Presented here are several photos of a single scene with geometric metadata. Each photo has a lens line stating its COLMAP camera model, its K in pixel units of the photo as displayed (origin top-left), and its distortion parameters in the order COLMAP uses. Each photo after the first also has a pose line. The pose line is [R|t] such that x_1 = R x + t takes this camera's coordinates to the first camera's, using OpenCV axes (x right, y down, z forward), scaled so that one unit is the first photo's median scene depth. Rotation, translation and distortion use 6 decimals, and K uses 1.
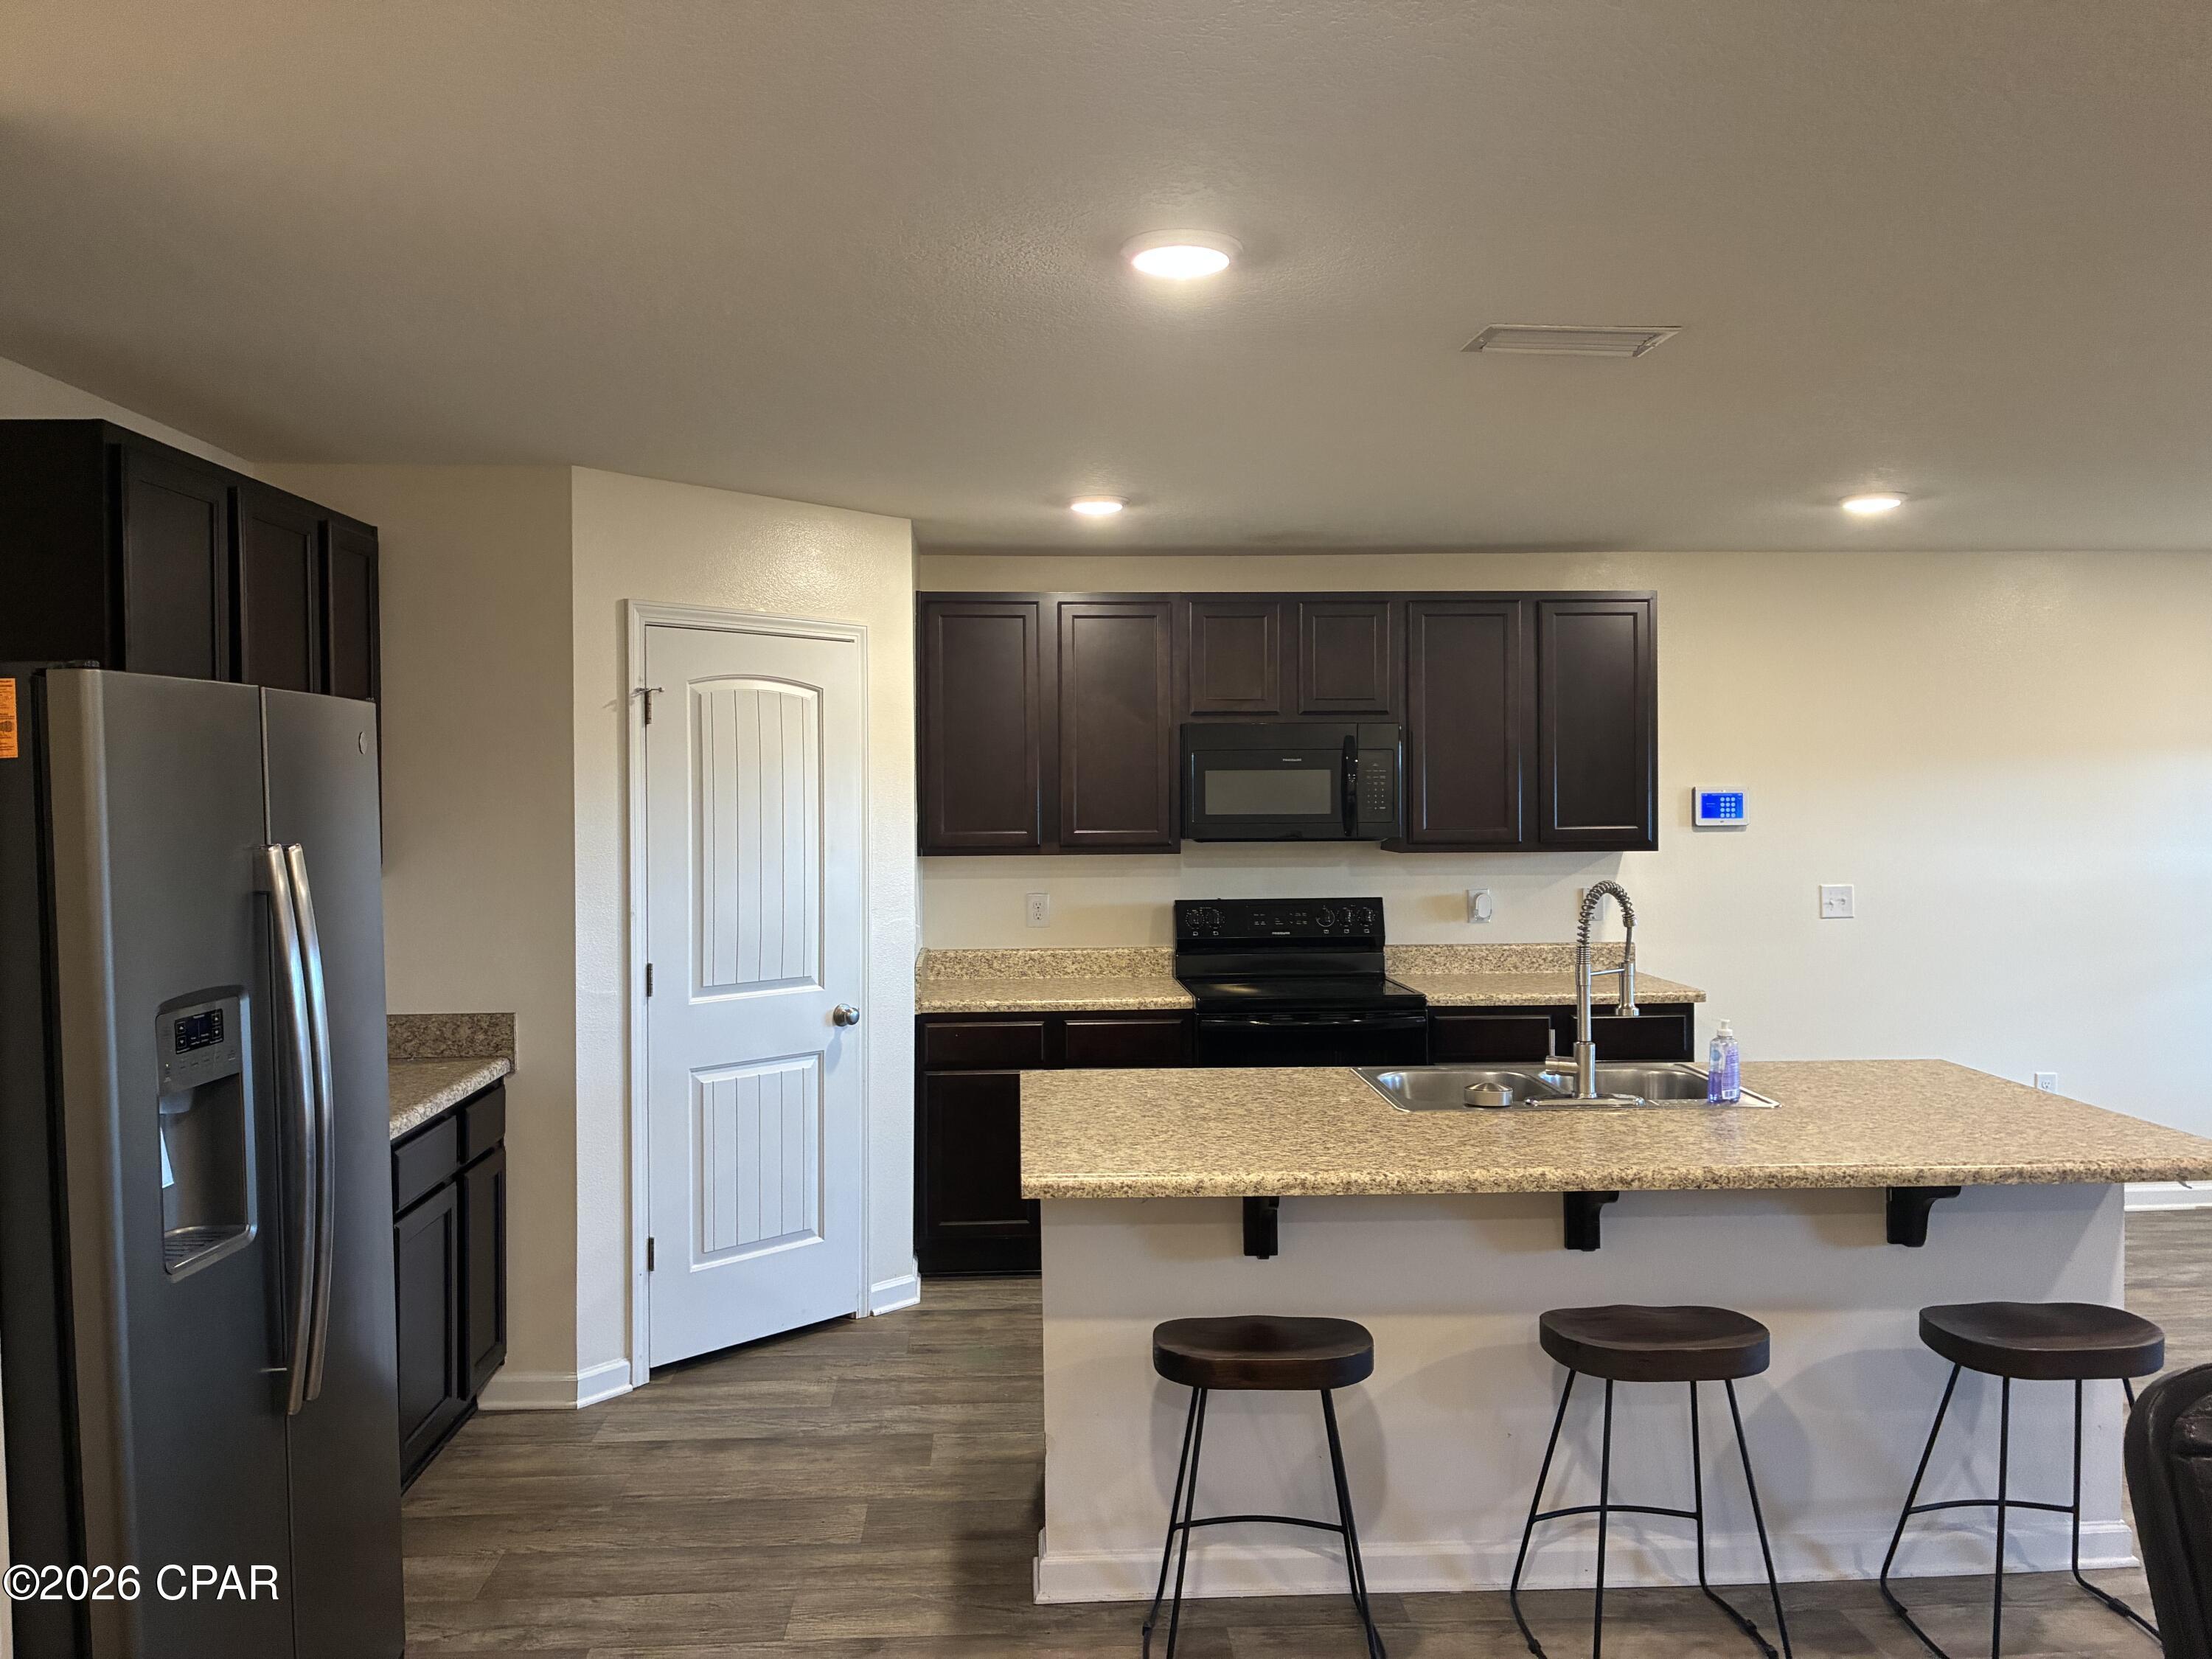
lens RADIAL K [[1609.6, 0, 1106.0], [0, 1609.6, 829.5], [0, 0, 1]] dist [-0.029262, 0.001750]
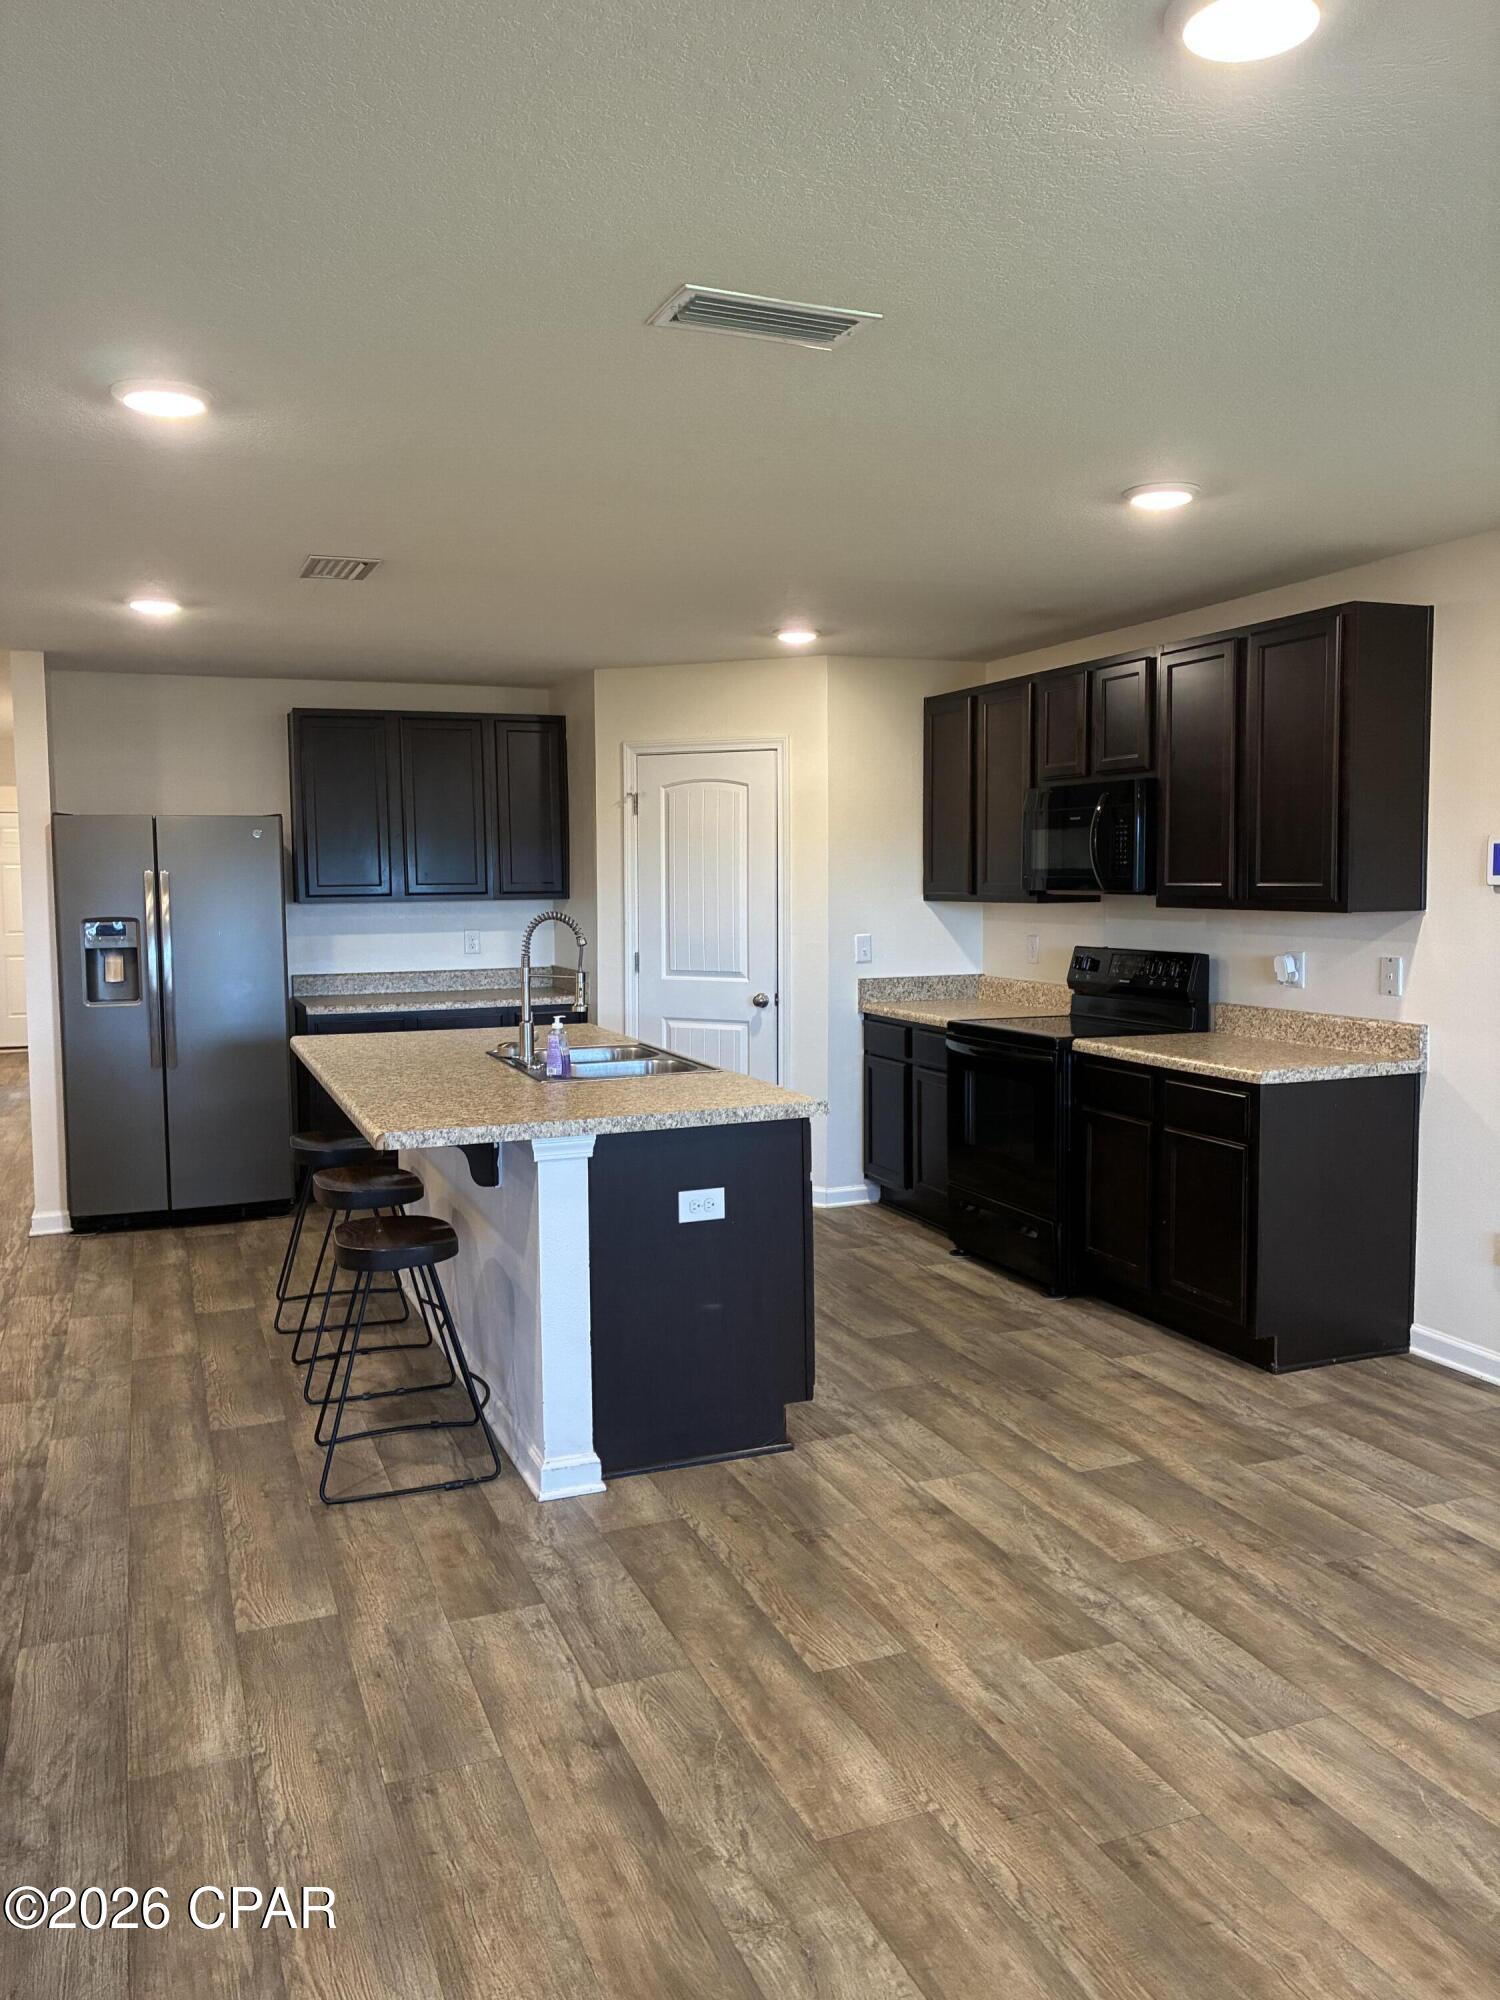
lens RADIAL K [[1519.7, 0, 753.4], [0, 1519.7, 981.6], [0, 0, 1]] dist [0.042332, -0.058297]
pose [[0.313262, 0.071235, -0.946991, 1.130155], [-0.018400, 0.997451, 0.068944, -0.000338], [0.949488, -0.004173, 0.313774, 0.521519]]
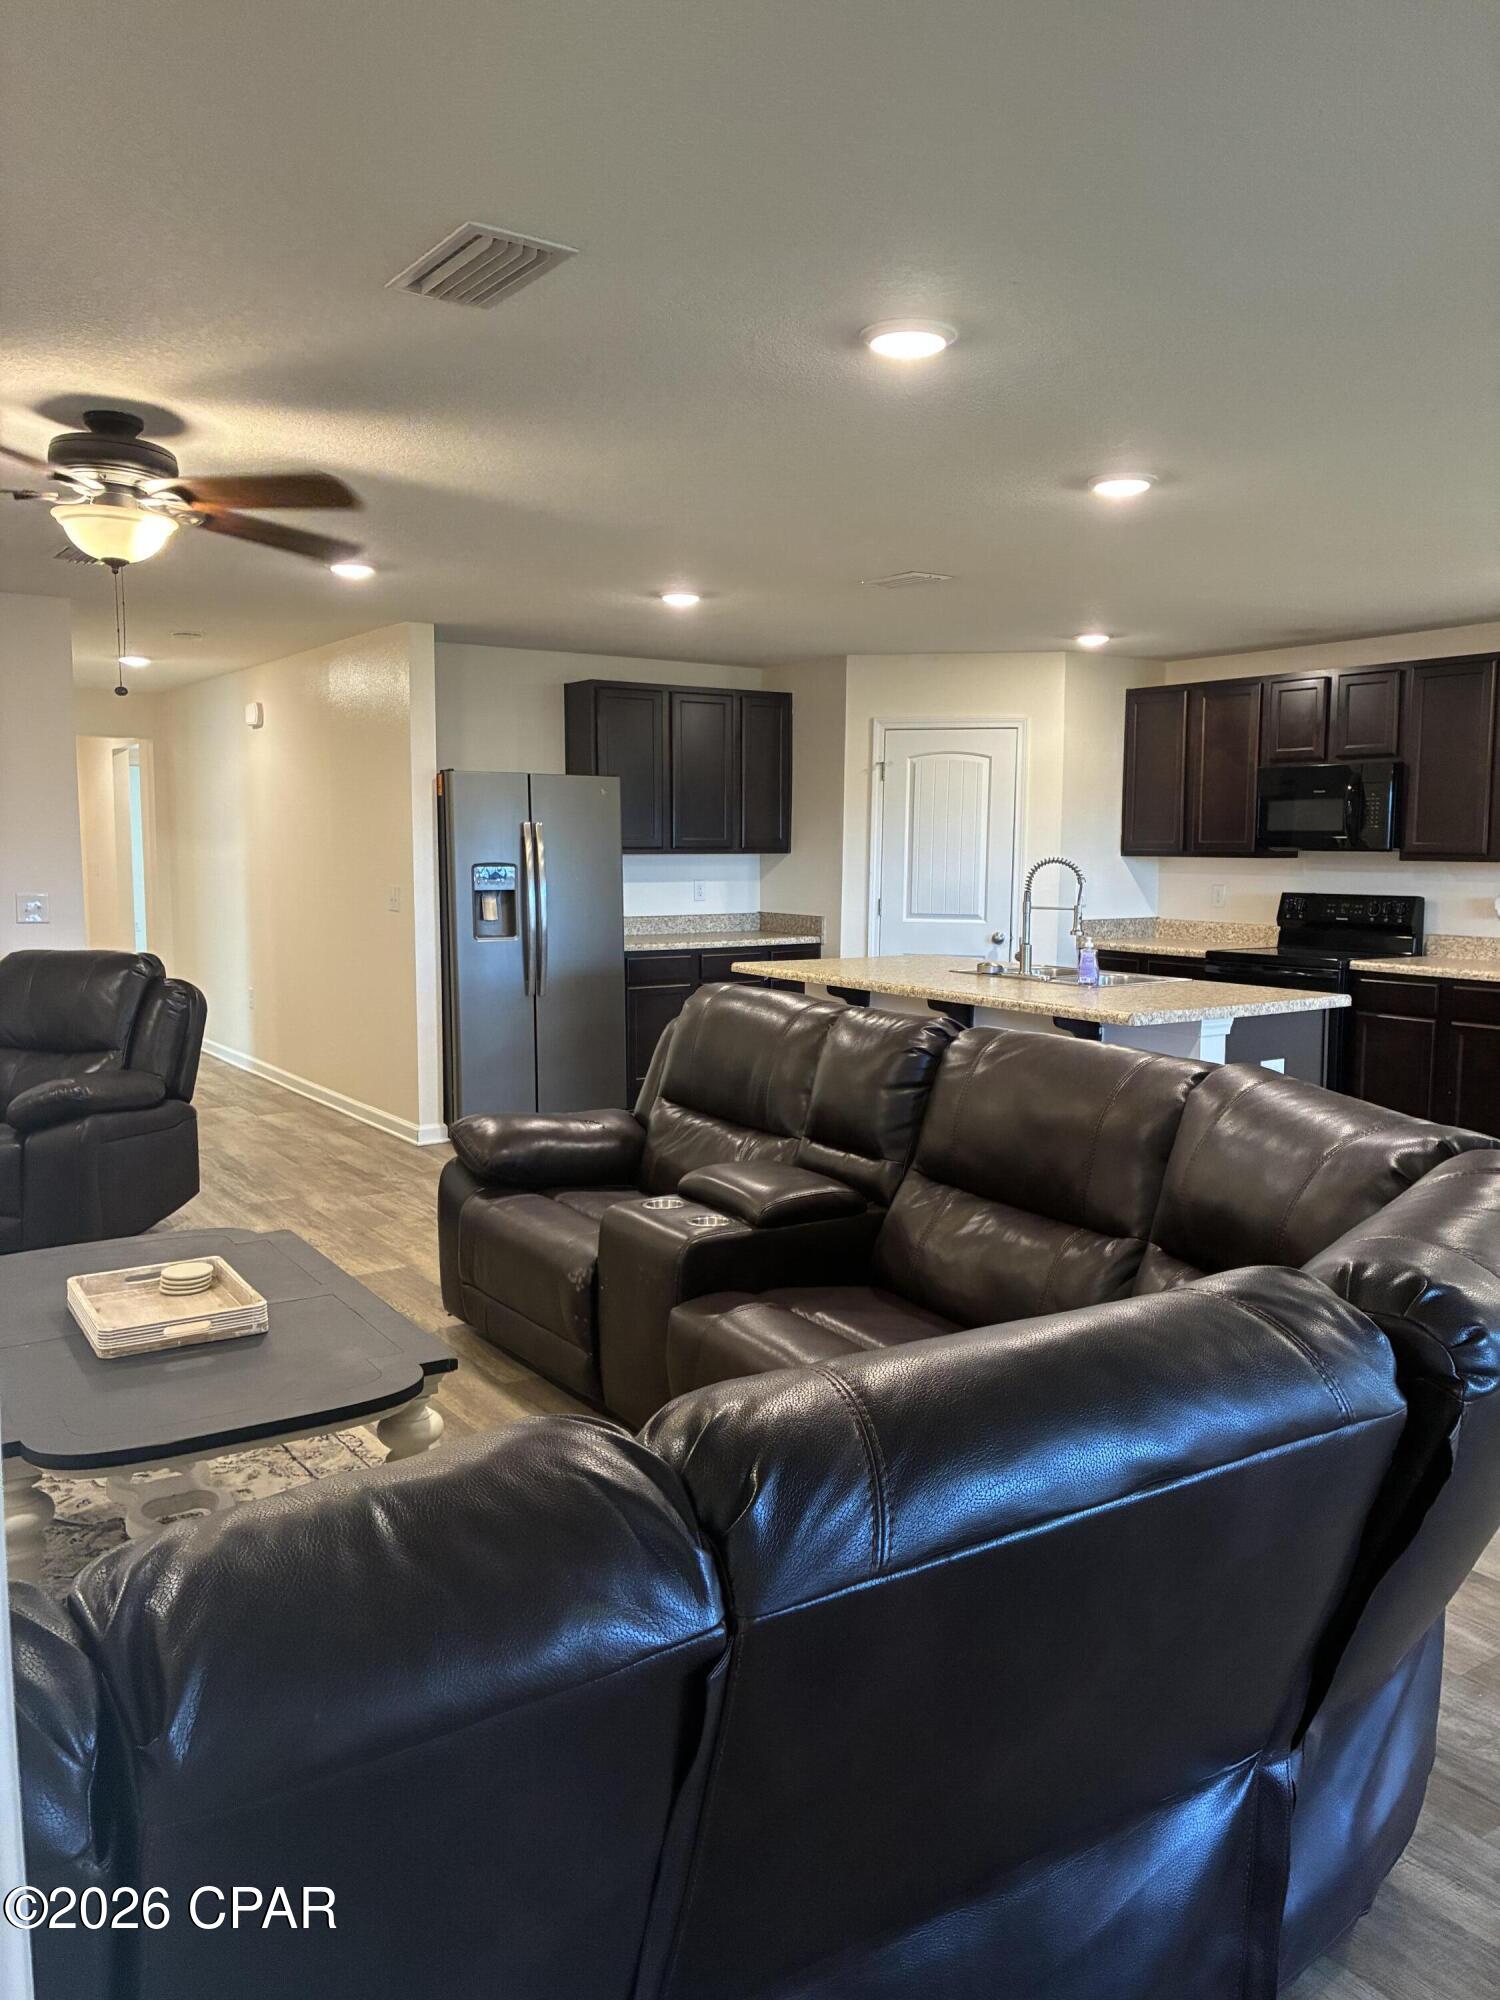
lens RADIAL K [[1519.7, 0, 753.4], [0, 1519.7, 981.6], [0, 0, 1]] dist [0.042332, -0.058297]
pose [[0.504572, 0.088977, -0.858773, 1.121073], [-0.030420, 0.995890, 0.085311, 0.025094], [0.862834, -0.016922, 0.505205, -0.099527]]
